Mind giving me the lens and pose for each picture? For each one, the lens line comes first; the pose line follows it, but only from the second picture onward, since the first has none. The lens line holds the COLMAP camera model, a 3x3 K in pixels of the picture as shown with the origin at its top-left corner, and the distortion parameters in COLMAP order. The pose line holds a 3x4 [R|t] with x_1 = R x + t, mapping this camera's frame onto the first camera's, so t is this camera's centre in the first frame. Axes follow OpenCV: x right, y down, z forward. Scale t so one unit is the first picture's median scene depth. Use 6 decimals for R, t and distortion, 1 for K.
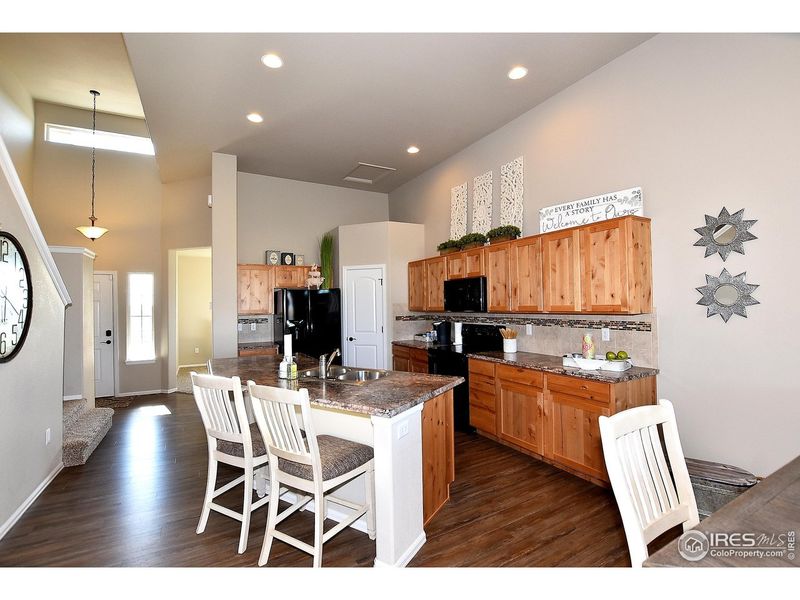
lens RADIAL K [[362.4, 0, 402.7], [0, 362.4, 301.1], [0, 0, 1]] dist [-0.028751, 0.000532]
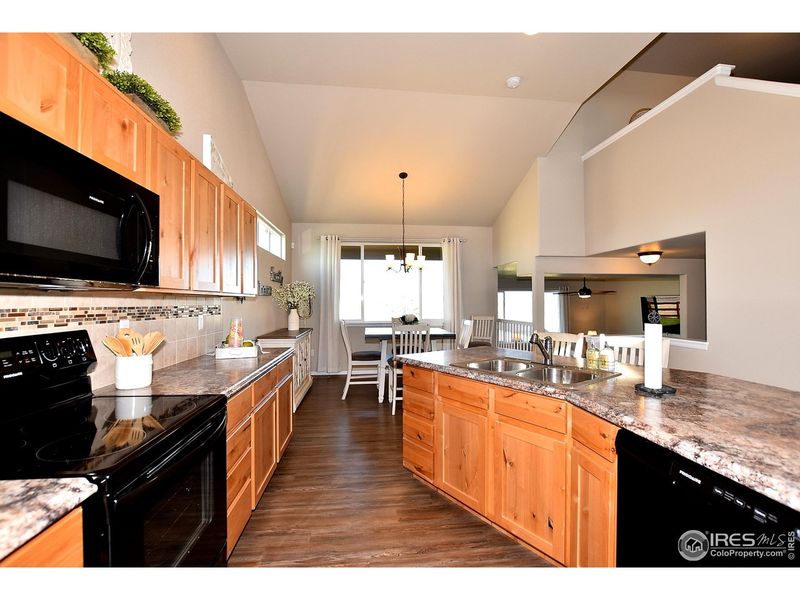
lens RADIAL K [[355.9, 0, 403.0], [0, 355.9, 300.5], [0, 0, 1]] dist [-0.027276, 0.000797]
pose [[-0.922082, 0.020558, 0.386449, -0.156431], [0.013616, 0.999693, -0.020692, 0.053584], [-0.386756, -0.013817, -0.922079, 1.279167]]
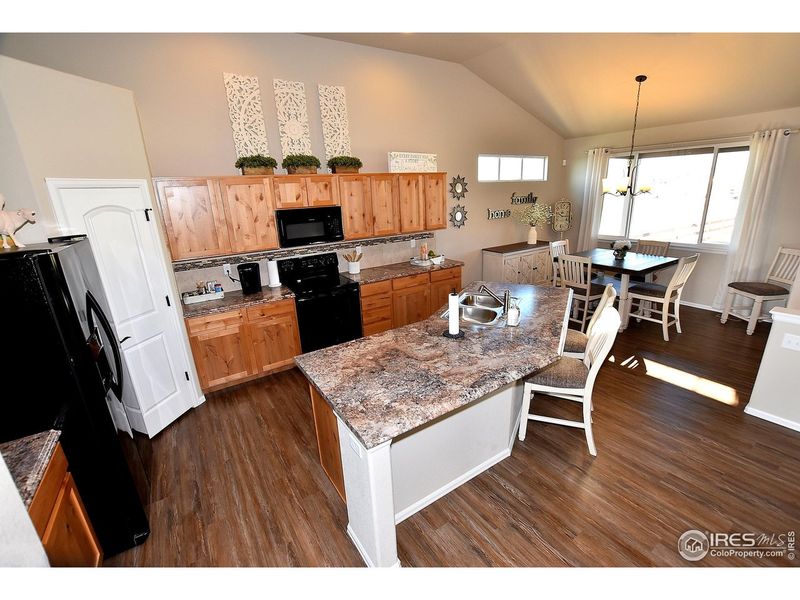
lens RADIAL K [[355.9, 0, 403.0], [0, 355.9, 300.5], [0, 0, 1]] dist [-0.027276, 0.000797]
pose [[-0.072159, -0.278385, 0.957755, -0.844012], [0.030793, 0.959179, 0.281119, -0.091246], [-0.996918, 0.049777, -0.060641, 0.934386]]
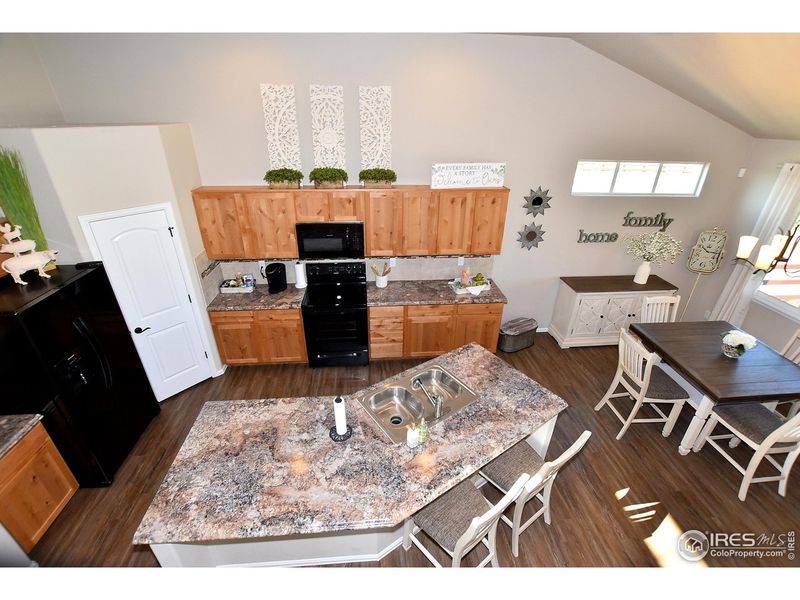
lens RADIAL K [[362.4, 0, 402.7], [0, 362.4, 301.1], [0, 0, 1]] dist [-0.028751, 0.000532]
pose [[0.407202, -0.404278, 0.818991, -0.631477], [-0.030507, 0.890180, 0.454587, -0.336239], [-0.912829, -0.210094, 0.350149, 0.544450]]
